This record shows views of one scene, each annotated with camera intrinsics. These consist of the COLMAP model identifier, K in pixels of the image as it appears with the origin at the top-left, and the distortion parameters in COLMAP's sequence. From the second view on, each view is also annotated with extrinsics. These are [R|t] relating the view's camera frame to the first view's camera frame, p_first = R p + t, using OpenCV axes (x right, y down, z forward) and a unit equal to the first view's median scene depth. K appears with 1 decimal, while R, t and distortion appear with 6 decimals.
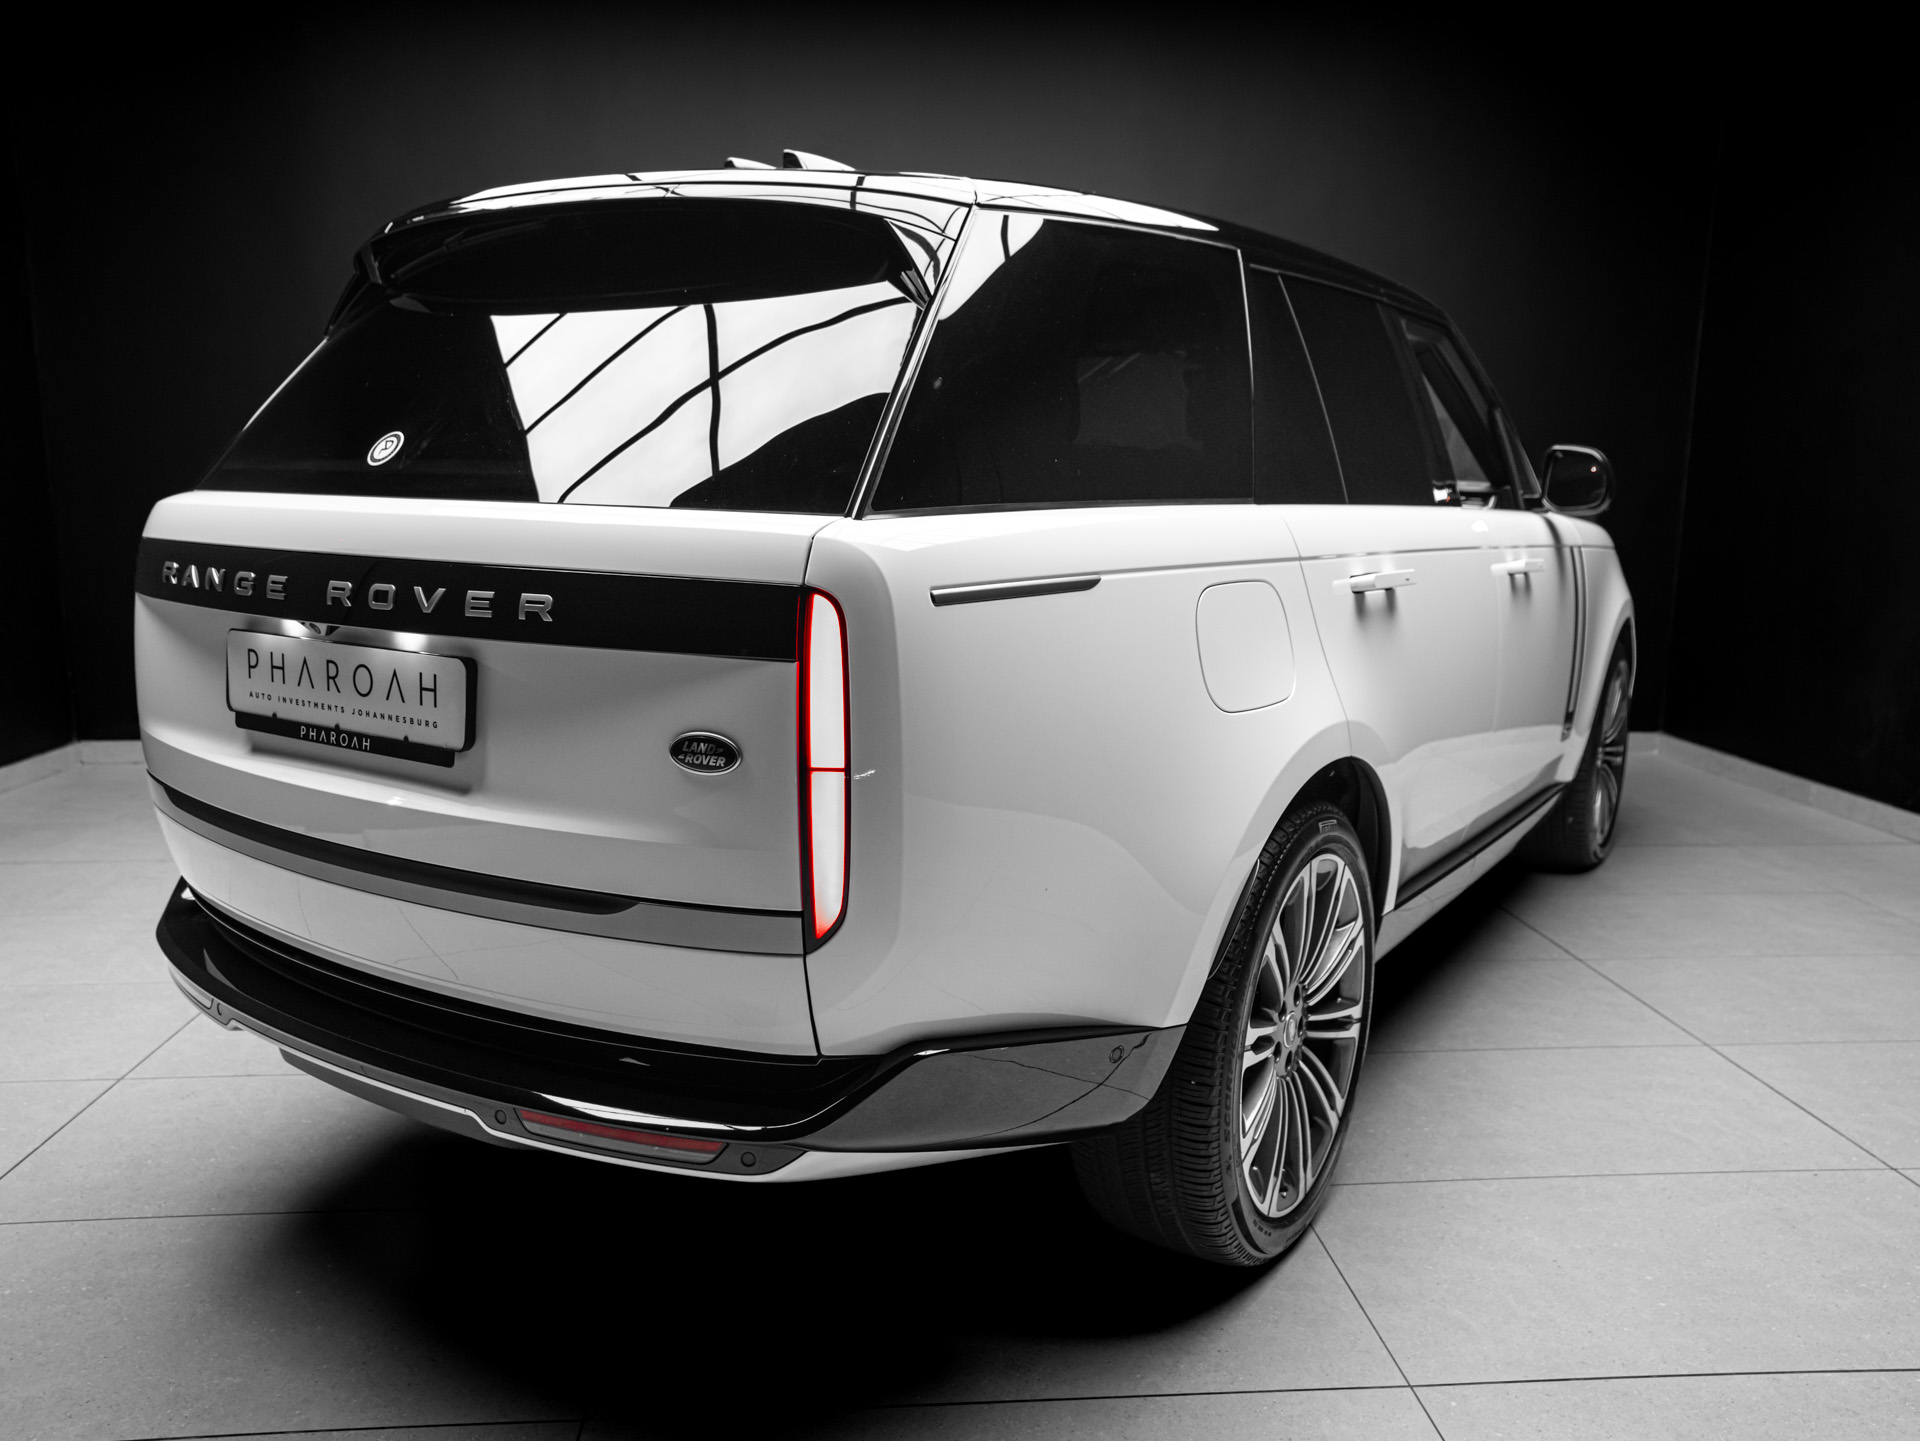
lens RADIAL K [[1436.8, 0, 960.0], [0, 1436.8, 720.5], [0, 0, 1]] dist [-0.030045, 0.070653]
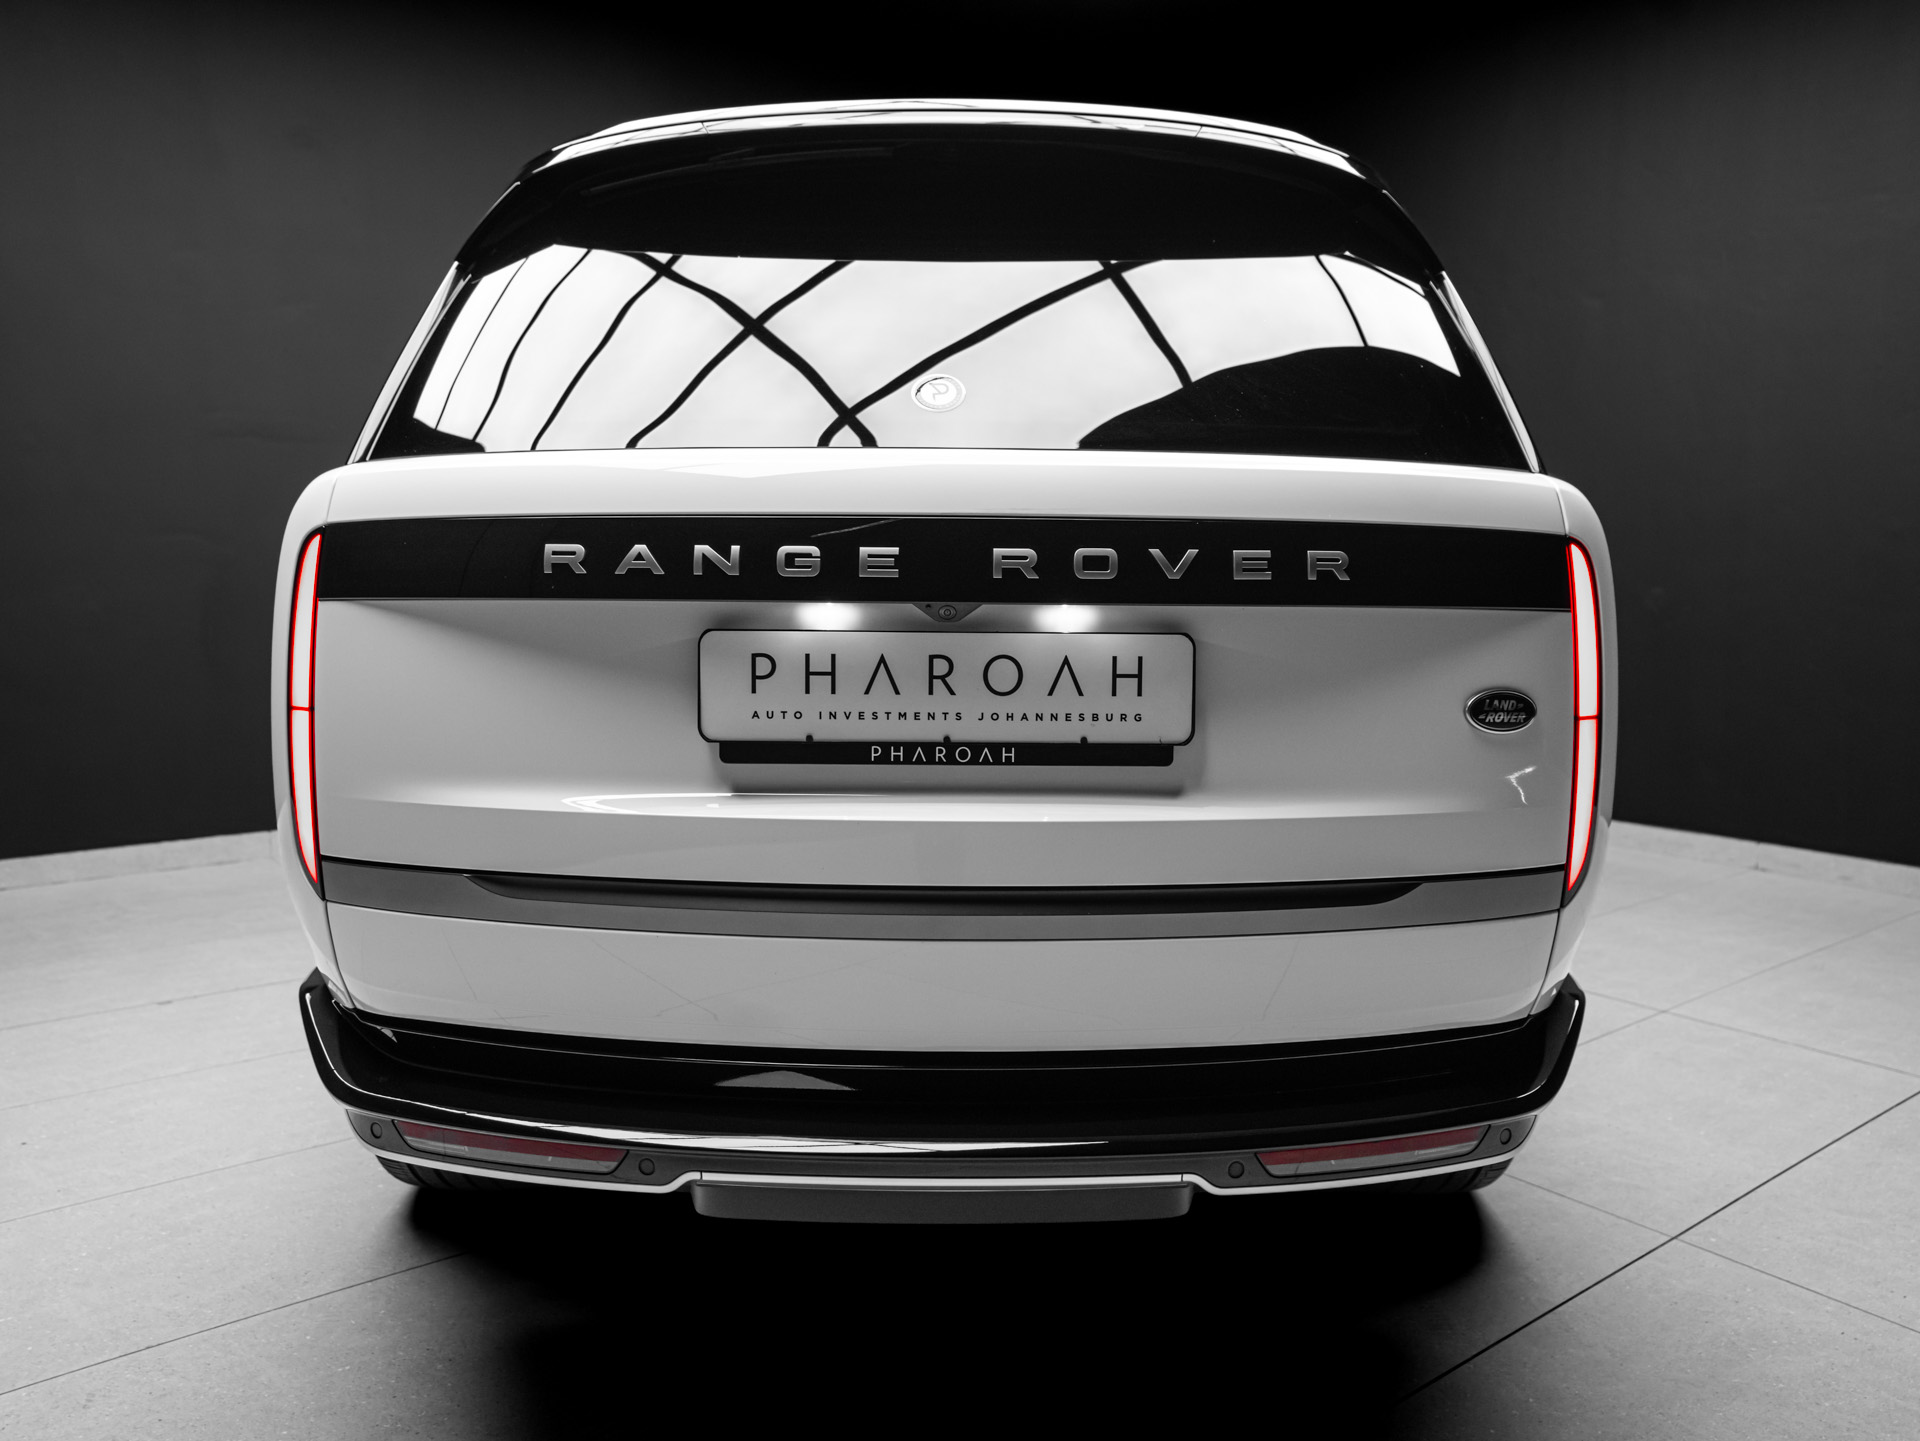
lens RADIAL K [[1436.8, 0, 960.0], [0, 1436.8, 720.5], [0, 0, 1]] dist [-0.030045, 0.070653]
pose [[0.832921, -0.072346, 0.548642, -0.873834], [0.099363, 0.994857, -0.019661, 0.010419], [-0.544398, 0.070891, 0.835826, 0.343760]]
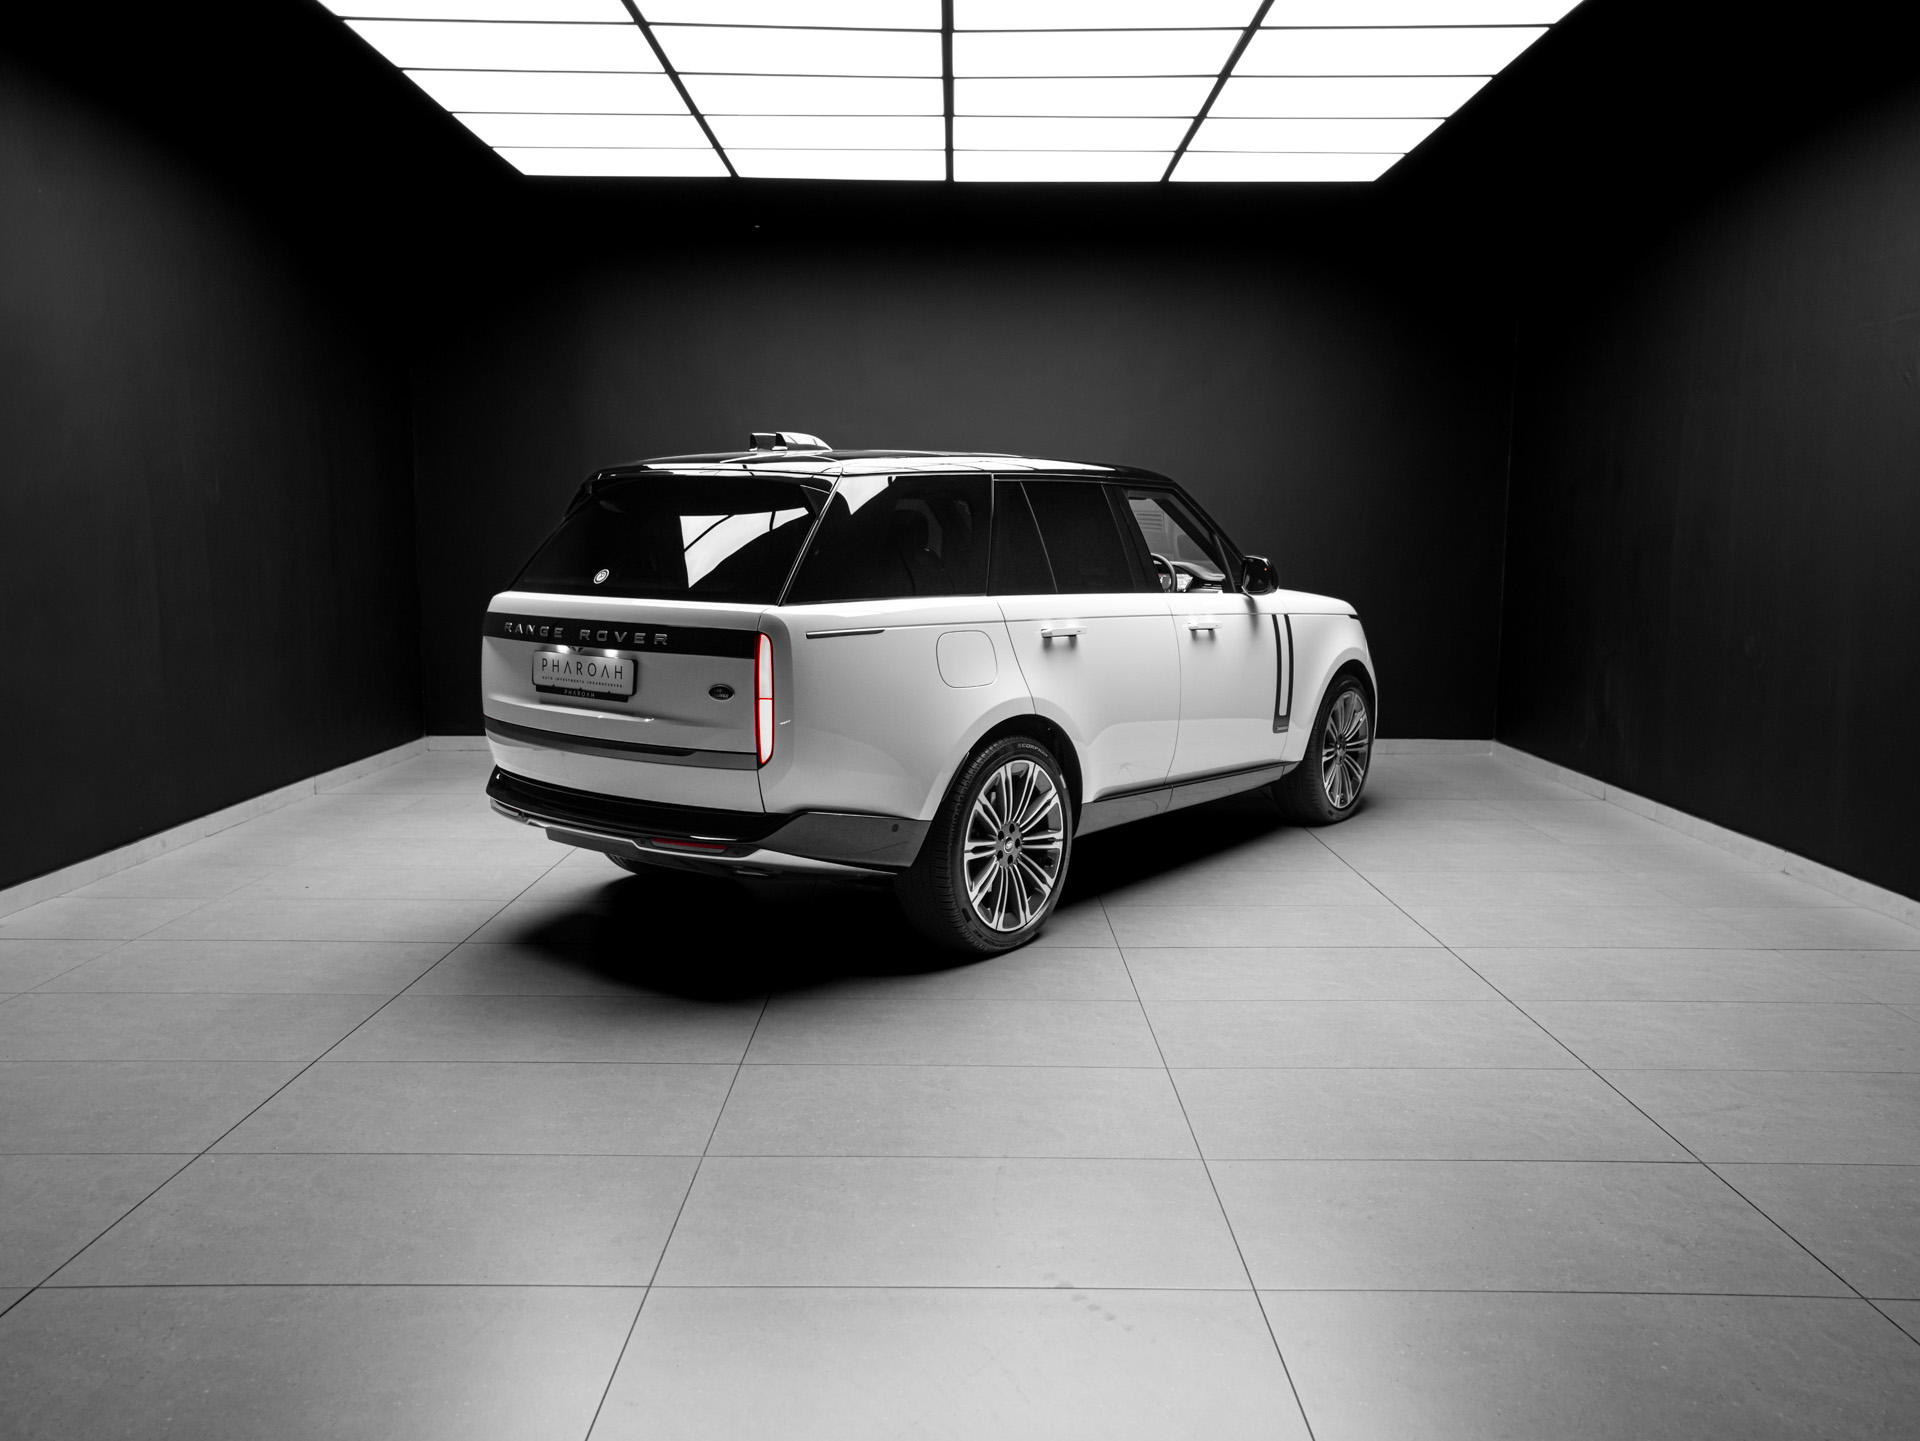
lens RADIAL K [[1461.8, 0, 960.0], [0, 1461.8, 720.5], [0, 0, 1]] dist [-0.000124, 0.000492]
pose [[0.996379, 0.006068, -0.084804, 0.435936], [-0.009875, 0.998959, -0.044540, 0.166696], [0.084445, 0.045216, 0.995402, -1.468823]]
